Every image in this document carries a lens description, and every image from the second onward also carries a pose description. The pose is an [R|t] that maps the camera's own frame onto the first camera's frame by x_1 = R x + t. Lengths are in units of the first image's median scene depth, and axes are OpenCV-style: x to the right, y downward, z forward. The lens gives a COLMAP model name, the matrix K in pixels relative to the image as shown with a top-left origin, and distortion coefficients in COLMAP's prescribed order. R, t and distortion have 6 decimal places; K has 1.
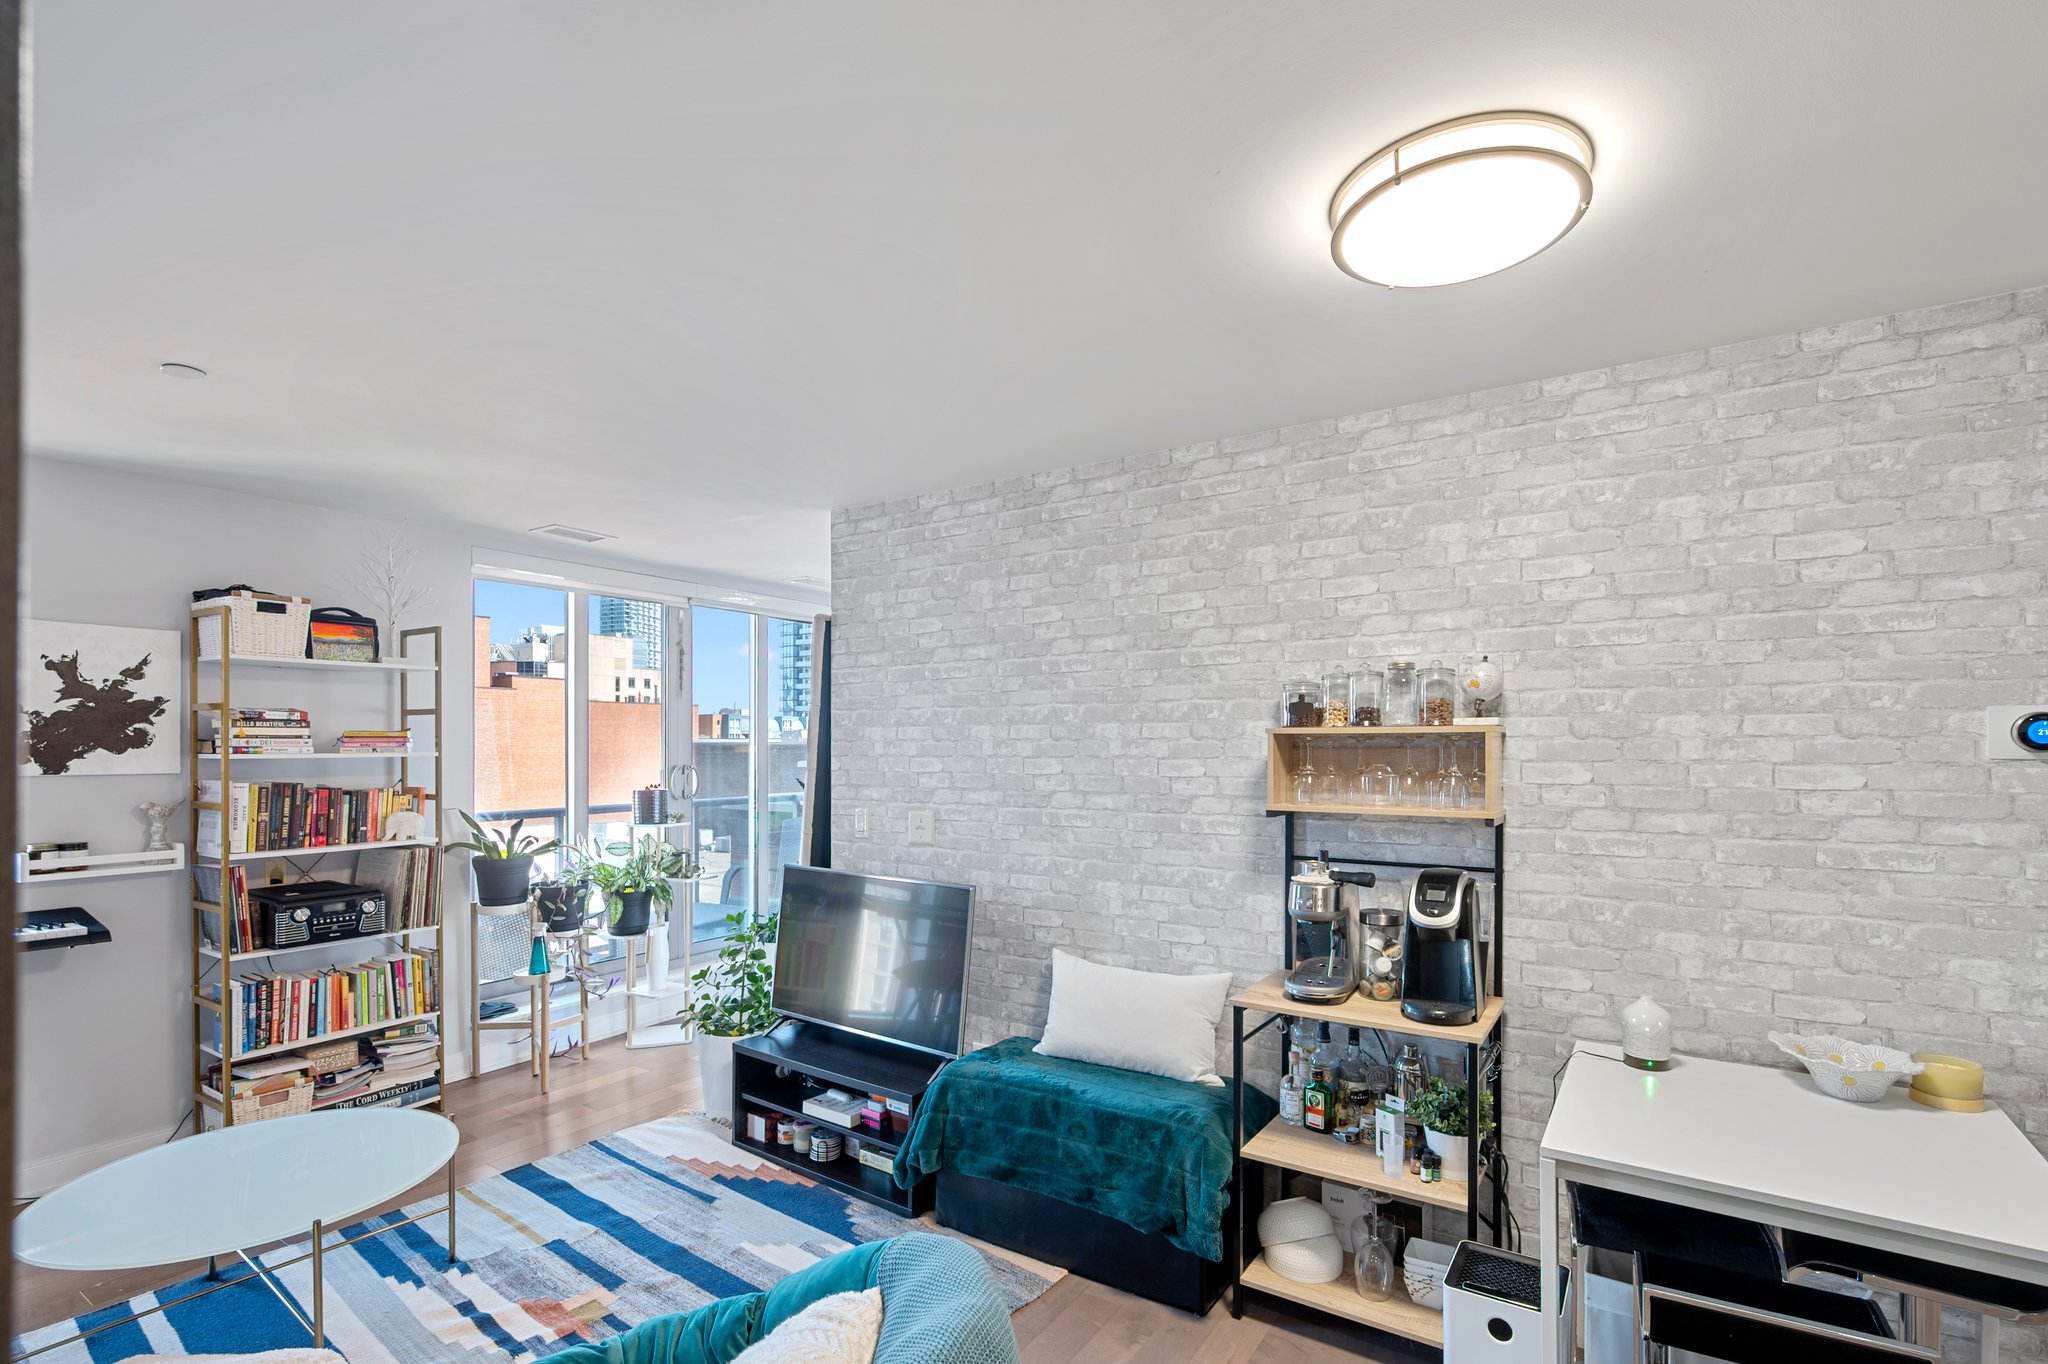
lens RADIAL K [[953.7, 0, 1048.8], [0, 953.7, 743.9], [0, 0, 1]] dist [-0.000310, -0.000030]
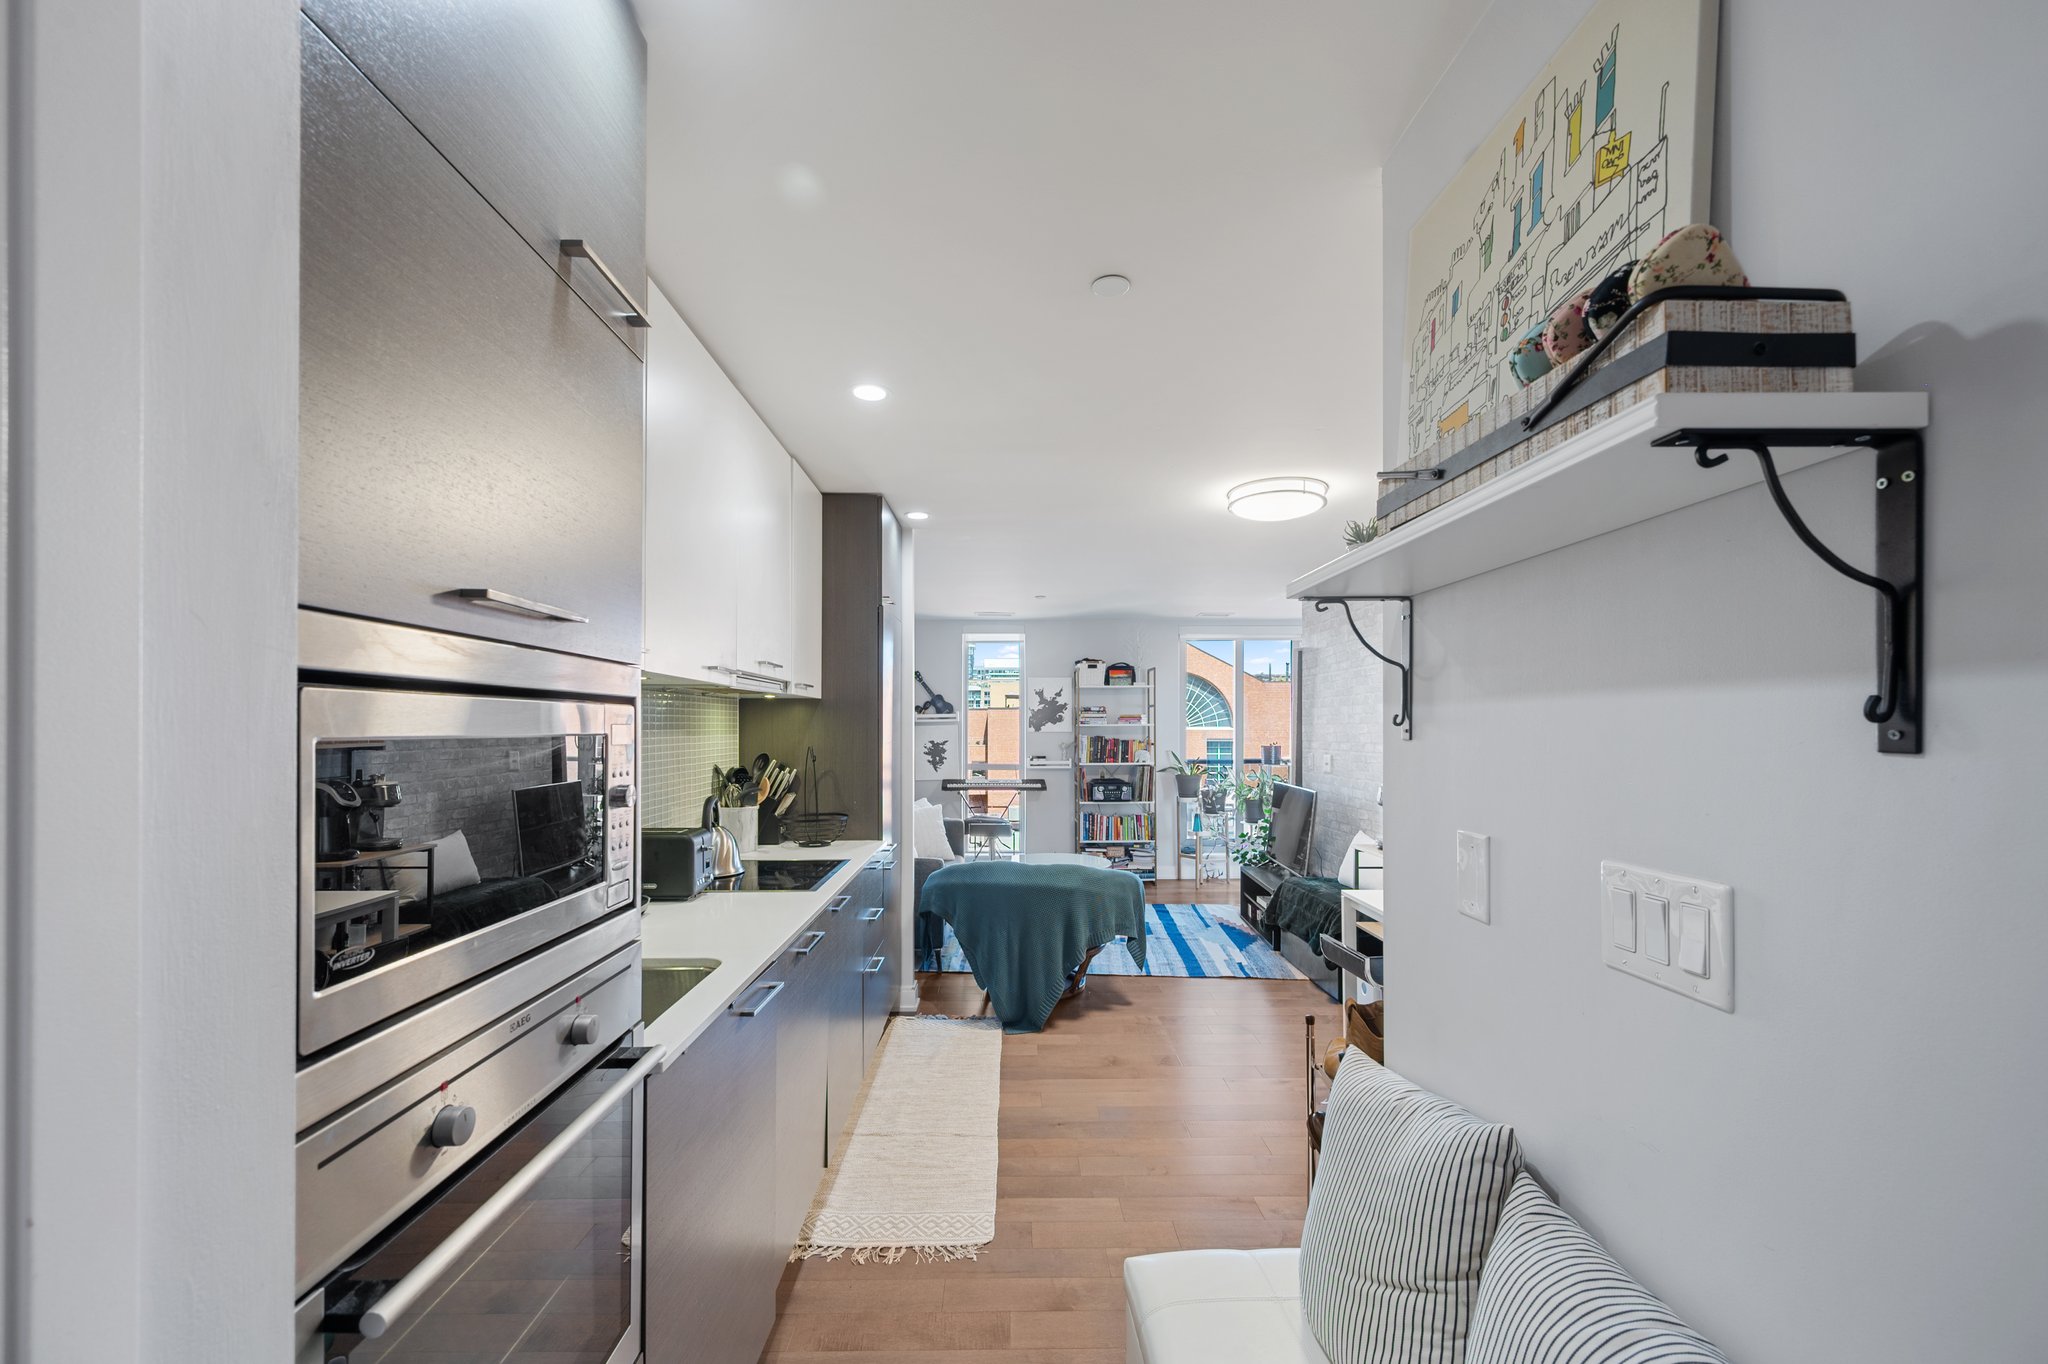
lens RADIAL K [[826.4, 0, 1017.4], [0, 826.4, 726.3], [0, 0, 1]] dist [0.000167, -0.000001]
pose [[0.550067, -0.003073, -0.835115, 1.019444], [0.002228, 0.999995, -0.002212, 0.022961], [0.835117, -0.000643, 0.550072, -0.417951]]
